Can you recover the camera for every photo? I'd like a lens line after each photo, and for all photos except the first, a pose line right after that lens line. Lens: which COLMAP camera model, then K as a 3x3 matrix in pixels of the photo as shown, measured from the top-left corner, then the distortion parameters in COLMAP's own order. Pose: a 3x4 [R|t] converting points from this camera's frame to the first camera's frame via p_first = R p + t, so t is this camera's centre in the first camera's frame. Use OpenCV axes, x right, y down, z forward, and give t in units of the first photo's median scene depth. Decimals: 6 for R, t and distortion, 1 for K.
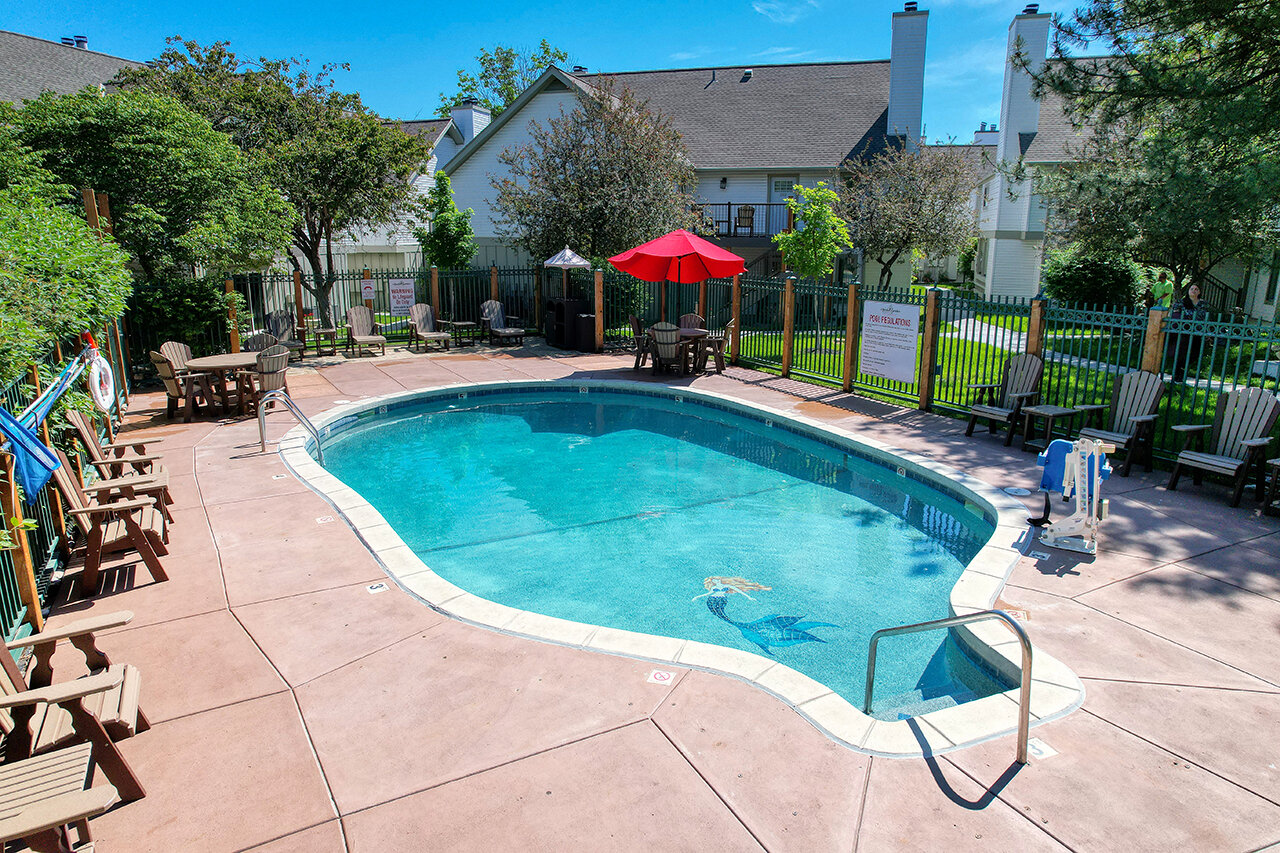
lens RADIAL K [[827.6, 0, 640.0], [0, 827.6, 426.5], [0, 0, 1]] dist [-0.041291, 0.002209]
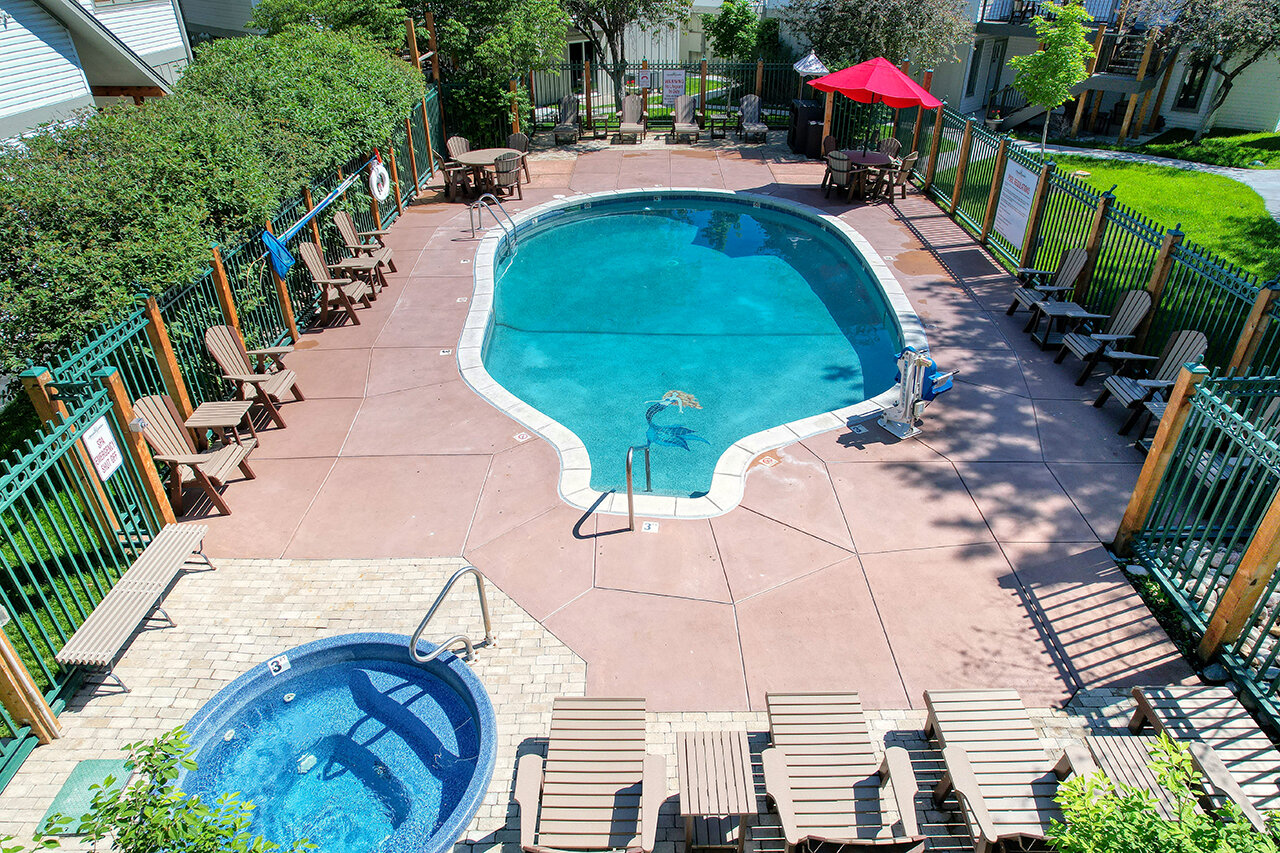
lens RADIAL K [[827.6, 0, 640.0], [0, 827.6, 426.5], [0, 0, 1]] dist [-0.041291, 0.002209]
pose [[0.880658, 0.242506, -0.406980, 0.507600], [-0.105725, 0.937992, 0.330142, -0.177602], [0.461805, -0.247714, 0.851689, -0.220868]]
